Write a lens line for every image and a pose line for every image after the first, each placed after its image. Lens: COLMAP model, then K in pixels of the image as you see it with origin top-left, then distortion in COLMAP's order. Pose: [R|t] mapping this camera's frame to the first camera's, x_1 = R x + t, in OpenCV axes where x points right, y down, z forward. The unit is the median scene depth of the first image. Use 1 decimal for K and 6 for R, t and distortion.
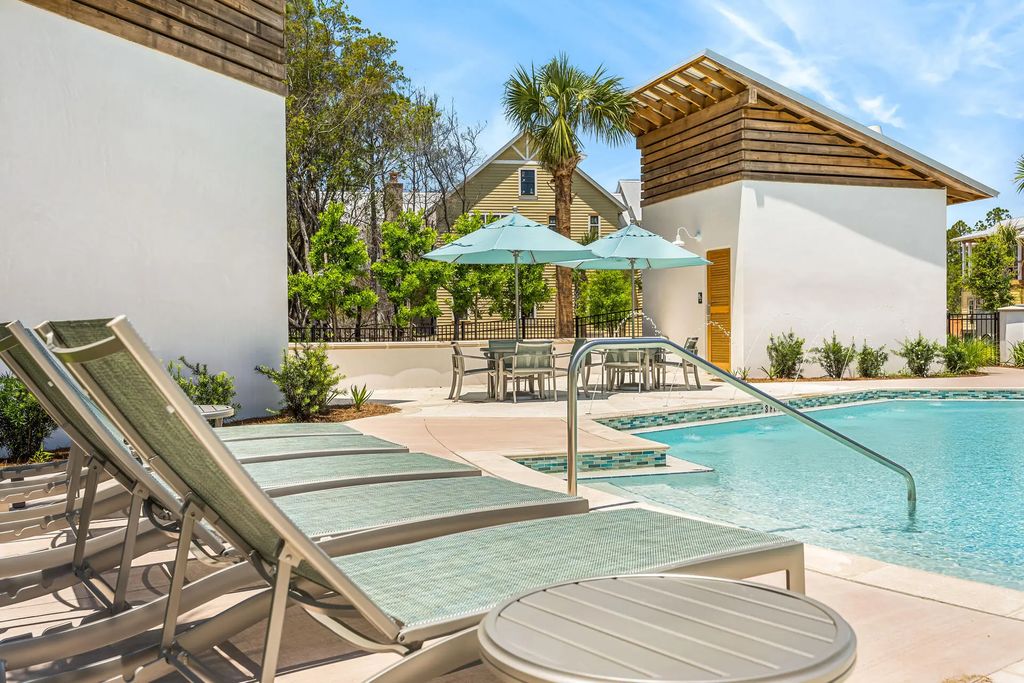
lens RADIAL K [[953.3, 0, 512.0], [0, 953.3, 344.4], [0, 0, 1]] dist [-0.000138, 0.000000]
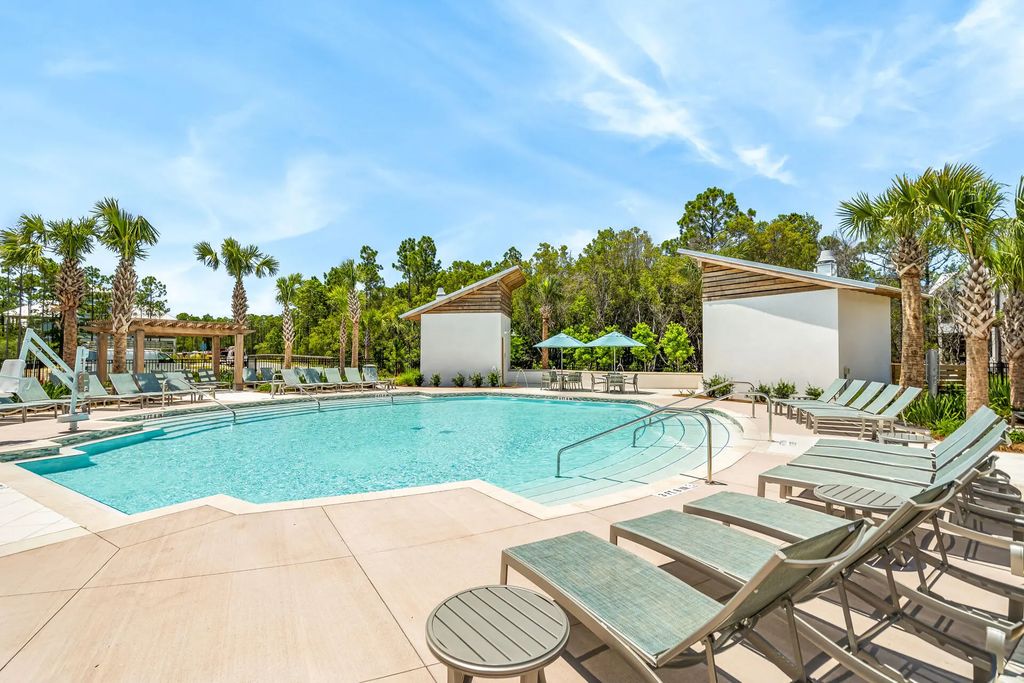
lens RADIAL K [[475.5, 0, 502.6], [0, 475.5, 346.3], [0, 0, 1]] dist [-0.006567, 0.004245]
pose [[0.247523, -0.006070, -0.968863, 1.143056], [-0.017617, 0.999787, -0.010764, -0.052945], [0.968722, 0.019732, 0.247364, 0.300109]]
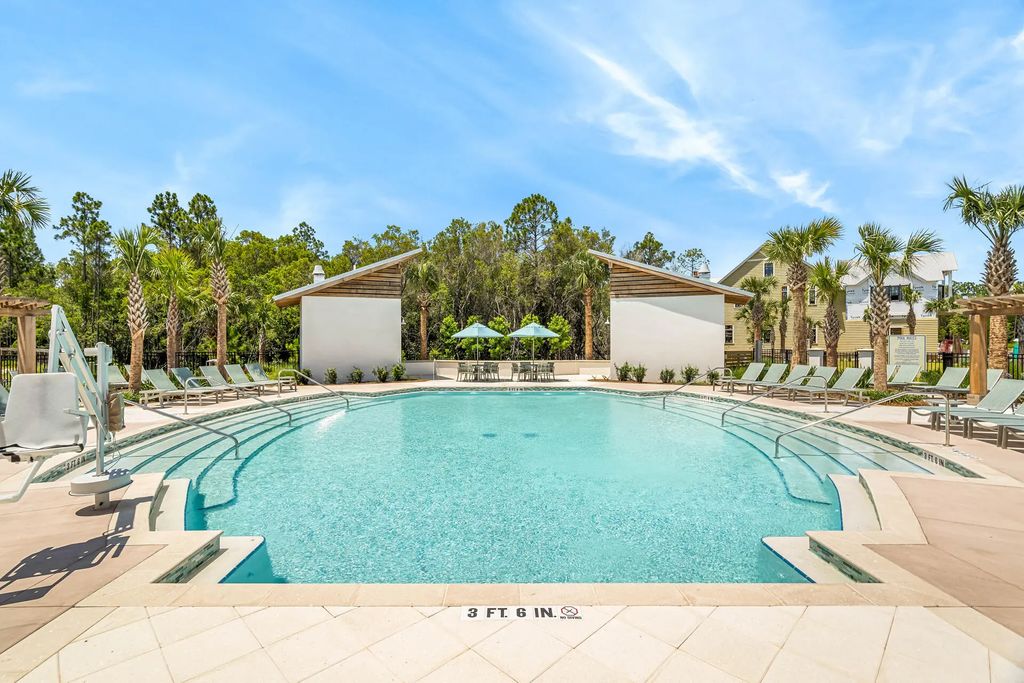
lens RADIAL K [[475.5, 0, 502.4], [0, 475.5, 342.2], [0, 0, 1]] dist [-0.006567, 0.004245]
pose [[0.727650, 0.009830, -0.685878, 0.865093], [-0.015367, 0.999880, -0.001972, -0.053107], [0.685776, 0.011974, 0.727714, -0.075477]]
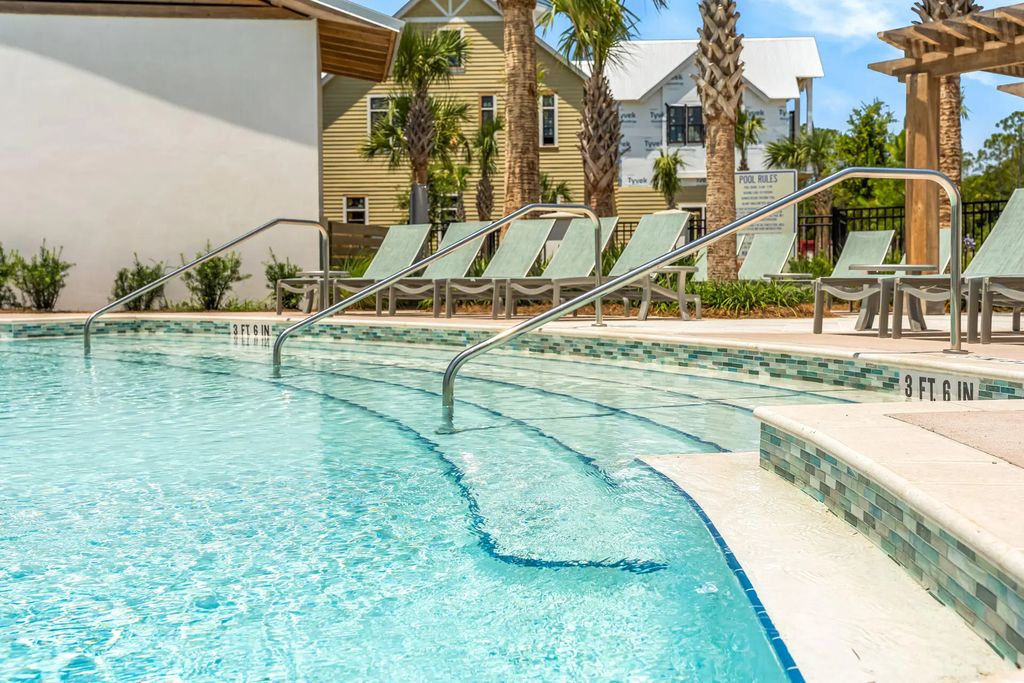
lens RADIAL K [[1337.6, 0, 516.4], [0, 1337.6, 340.4], [0, 0, 1]] dist [0.026866, 0.000000]
pose [[0.980016, 0.011515, -0.198587, 0.820950], [-0.003730, 0.999211, 0.039529, 0.017467], [0.198886, -0.037998, 0.979286, 0.145893]]
